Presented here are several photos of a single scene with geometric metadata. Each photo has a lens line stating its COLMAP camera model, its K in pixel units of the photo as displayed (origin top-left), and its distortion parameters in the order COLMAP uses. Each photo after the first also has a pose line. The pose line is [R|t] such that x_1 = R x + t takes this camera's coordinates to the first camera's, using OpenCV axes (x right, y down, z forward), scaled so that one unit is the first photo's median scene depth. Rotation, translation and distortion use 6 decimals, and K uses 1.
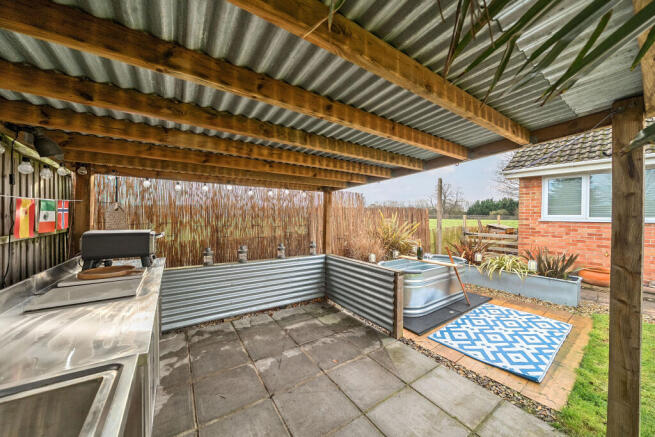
lens RADIAL K [[227.3, 0, 327.5], [0, 227.3, 218.5], [0, 0, 1]] dist [-0.000741, -0.000049]
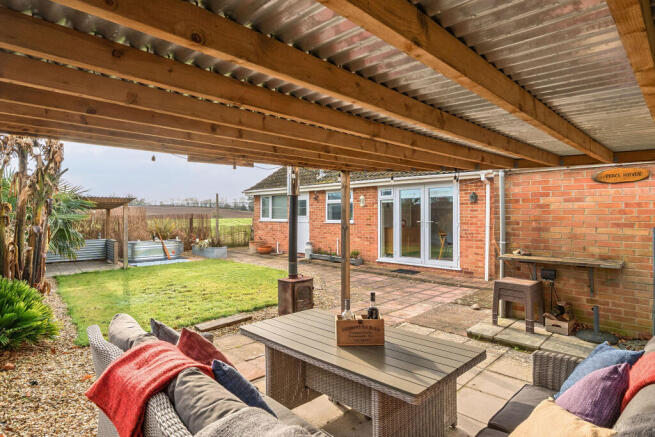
lens RADIAL K [[340.3, 0, 327.5], [0, 340.3, 218.5], [0, 0, 1]] dist [-0.001905, -0.000325]
pose [[0.990176, -0.010387, 0.139439, 1.223520], [0.010054, 0.999945, 0.003093, -0.014372], [-0.139464, -0.001660, 0.990226, -1.854371]]
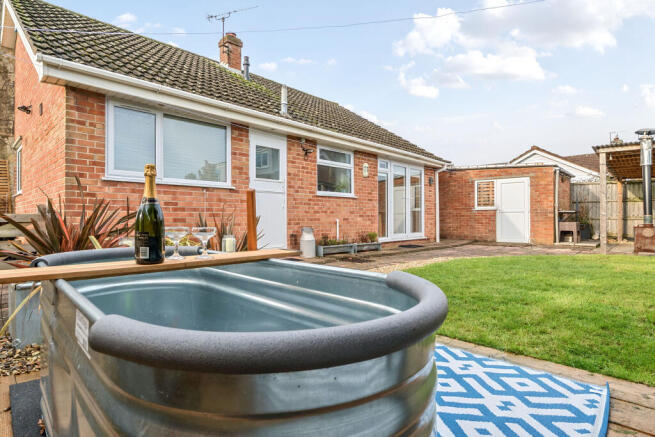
lens RADIAL K [[349.3, 0, 327.5], [0, 349.3, 218.5], [0, 0, 1]] dist [-0.003734, -0.000710]
pose [[-0.158184, -0.009512, 0.987364, 0.066918], [0.005885, 0.999927, 0.010576, 0.106835], [-0.987392, 0.007483, -0.158117, 0.698113]]
